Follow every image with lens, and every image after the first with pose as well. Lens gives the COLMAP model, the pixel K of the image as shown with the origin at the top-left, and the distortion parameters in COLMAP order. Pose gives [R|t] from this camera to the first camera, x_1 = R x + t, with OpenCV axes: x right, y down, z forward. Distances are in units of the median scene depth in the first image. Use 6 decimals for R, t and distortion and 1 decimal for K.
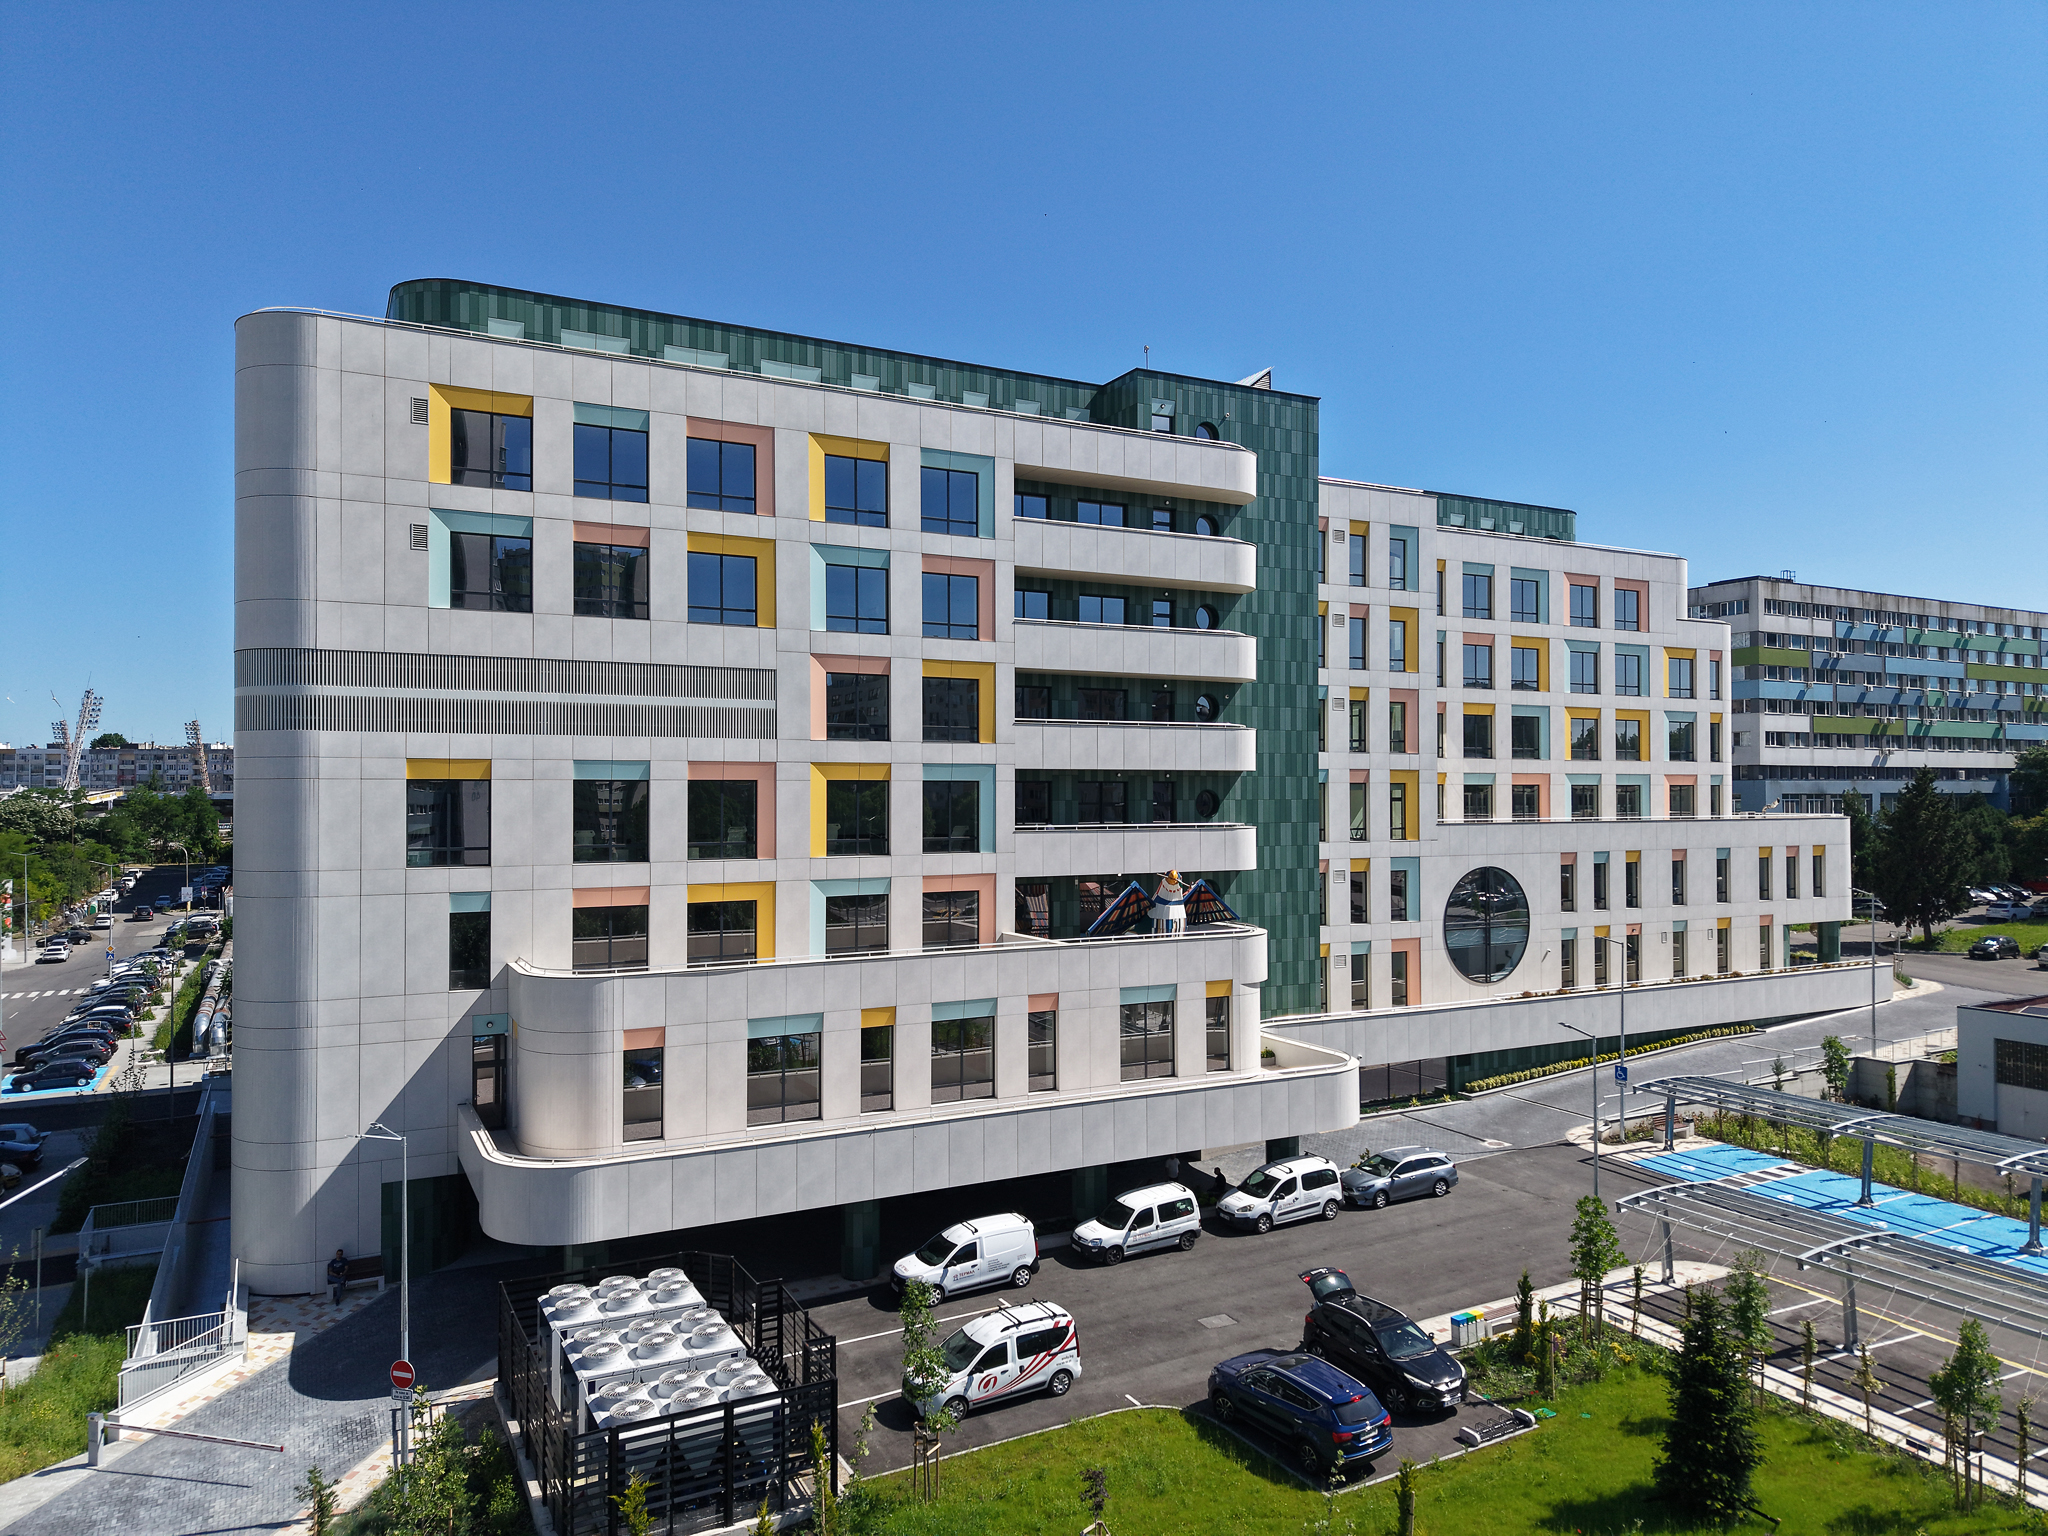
lens RADIAL K [[1371.5, 0, 1024.0], [0, 1371.5, 768.0], [0, 0, 1]] dist [0.026101, -0.023964]
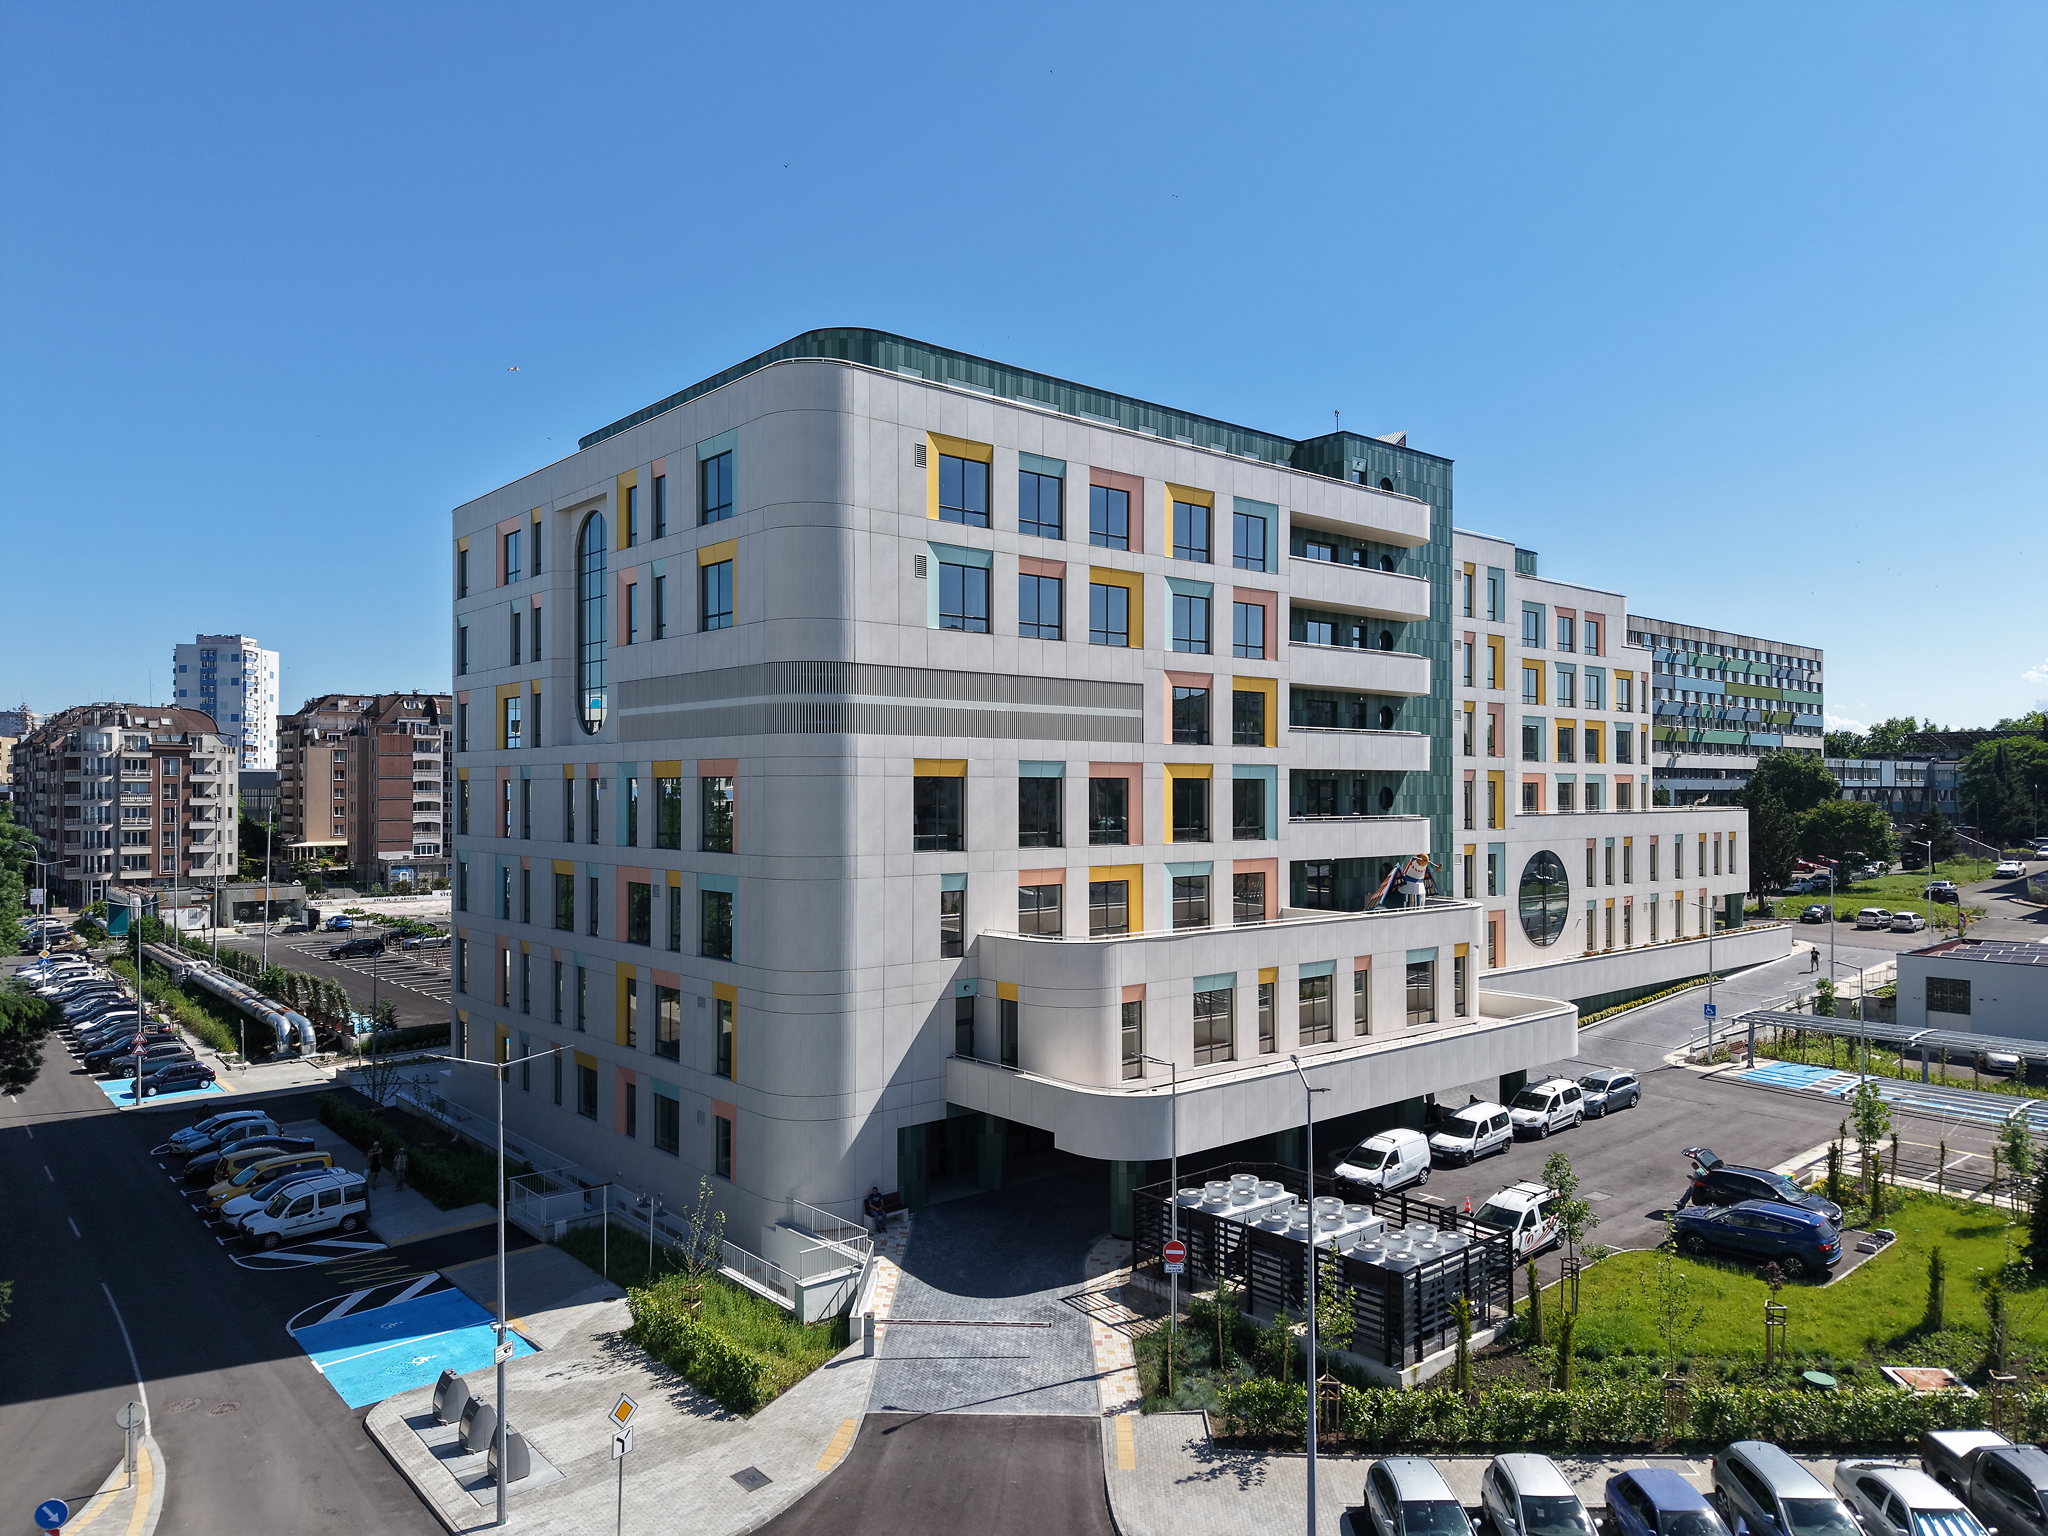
lens RADIAL K [[1371.5, 0, 1024.0], [0, 1371.5, 768.0], [0, 0, 1]] dist [0.026101, -0.023964]
pose [[0.975559, 0.005239, 0.219674, -0.493549], [-0.006048, 0.999977, 0.003009, -0.002076], [-0.219653, -0.004264, 0.975569, -0.108245]]
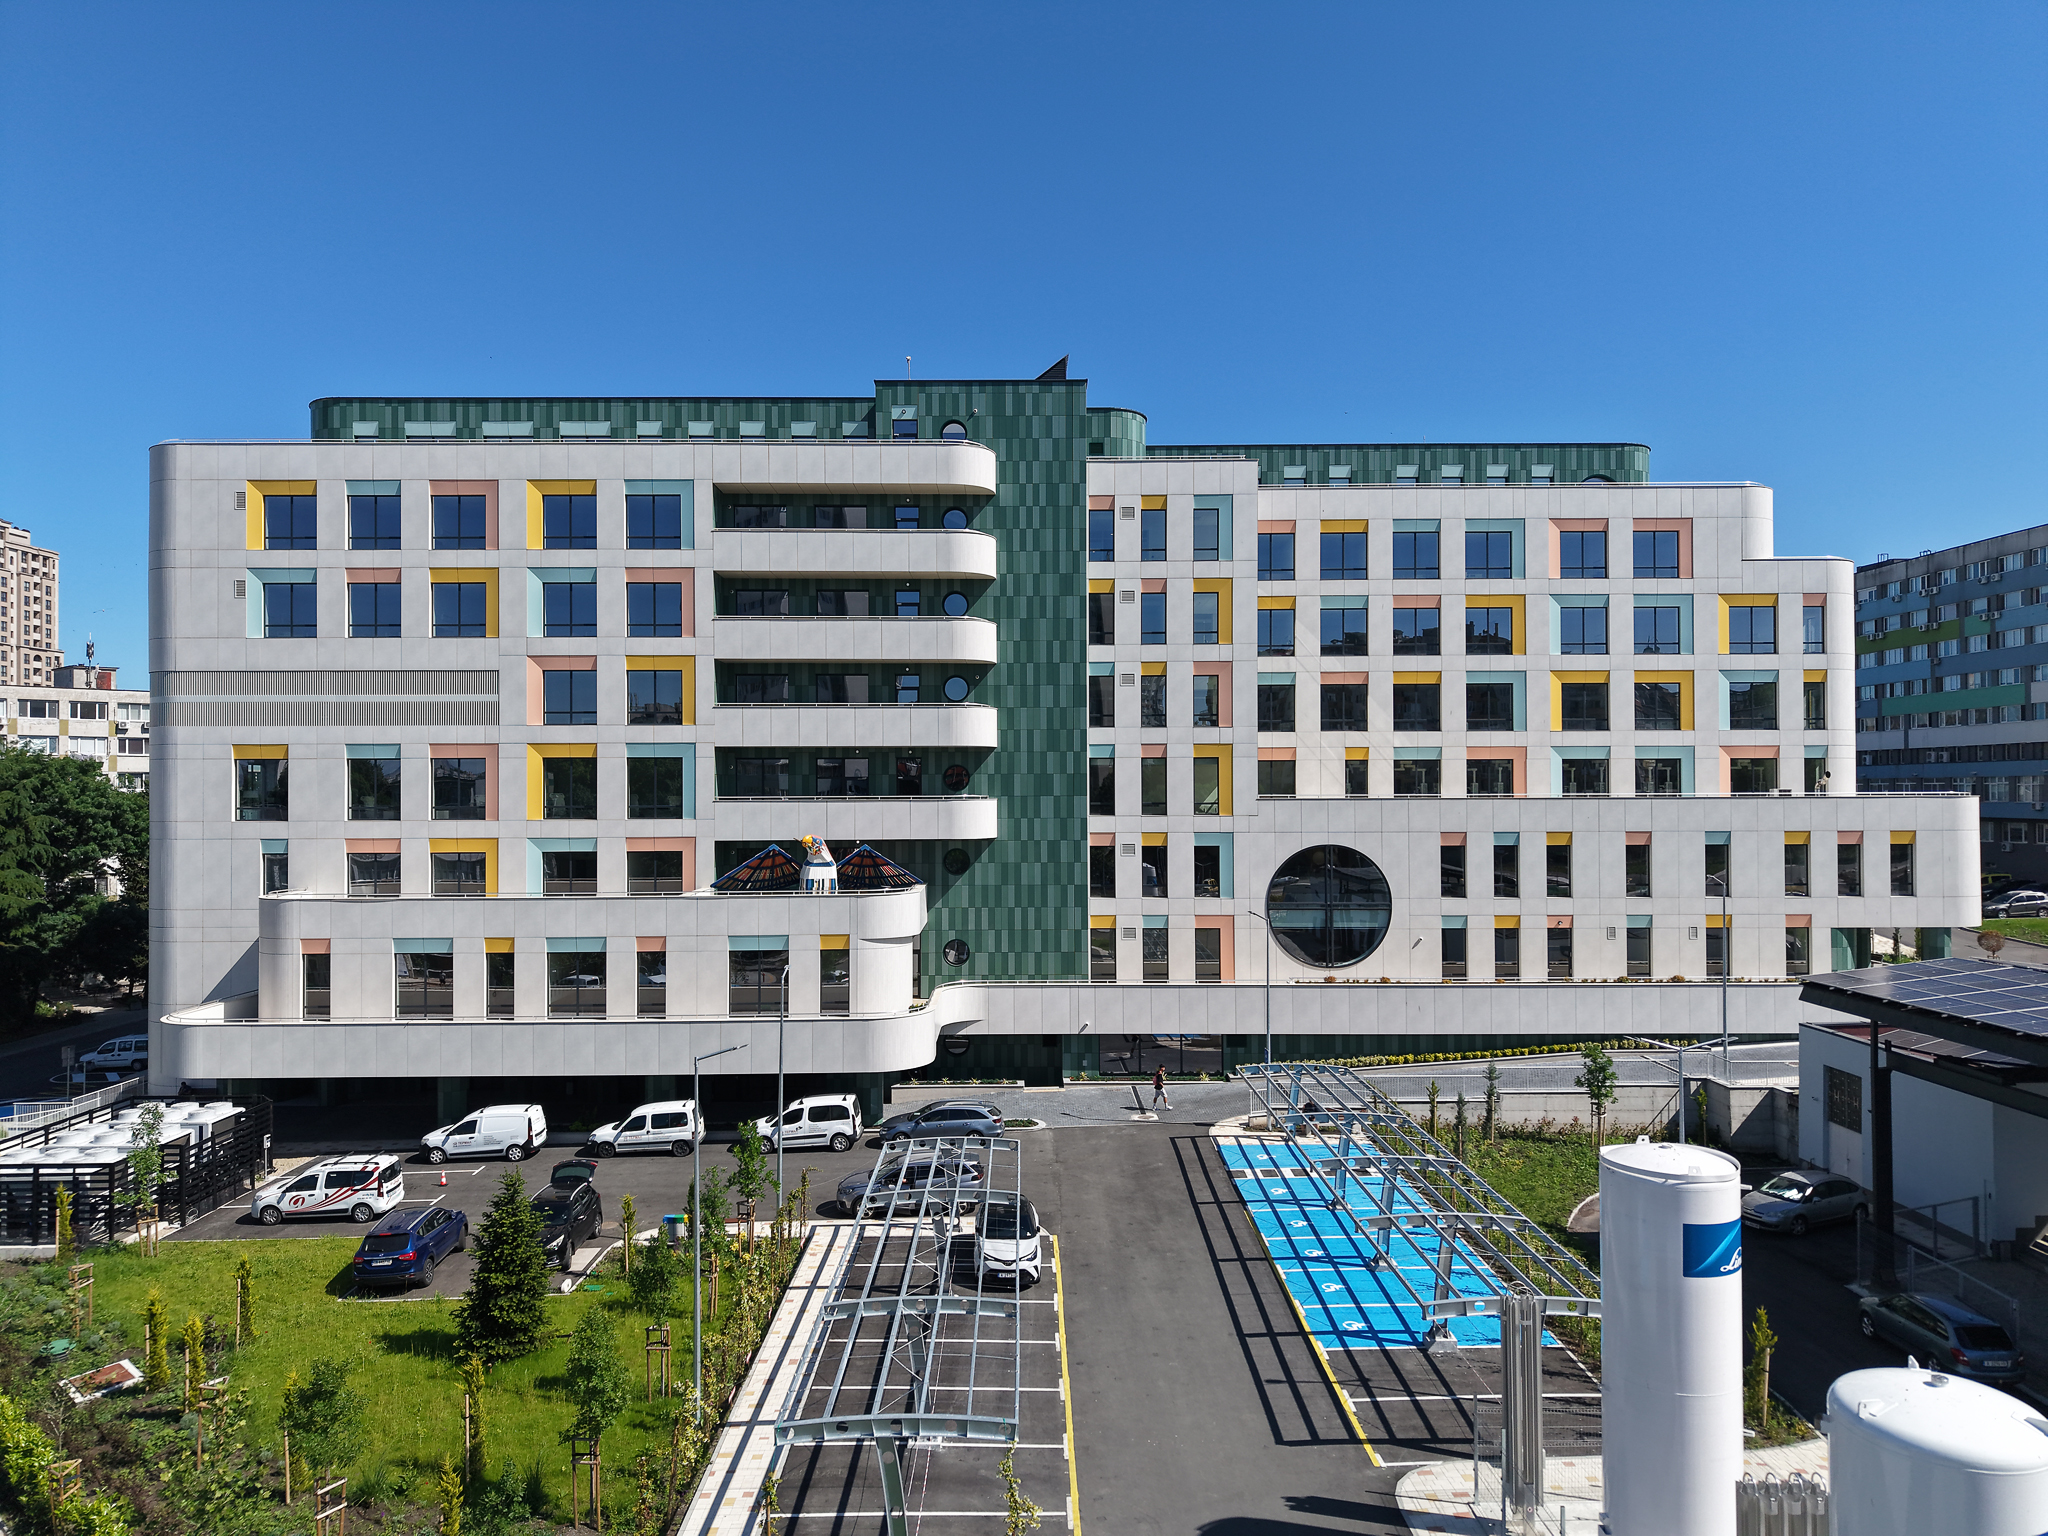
lens RADIAL K [[1371.5, 0, 1024.0], [0, 1371.5, 768.0], [0, 0, 1]] dist [0.026101, -0.023964]
pose [[0.885586, -0.009007, -0.464388, 0.768984], [0.010740, 0.999942, 0.001088, 0.020399], [0.464351, -0.005951, 0.885631, 0.090388]]
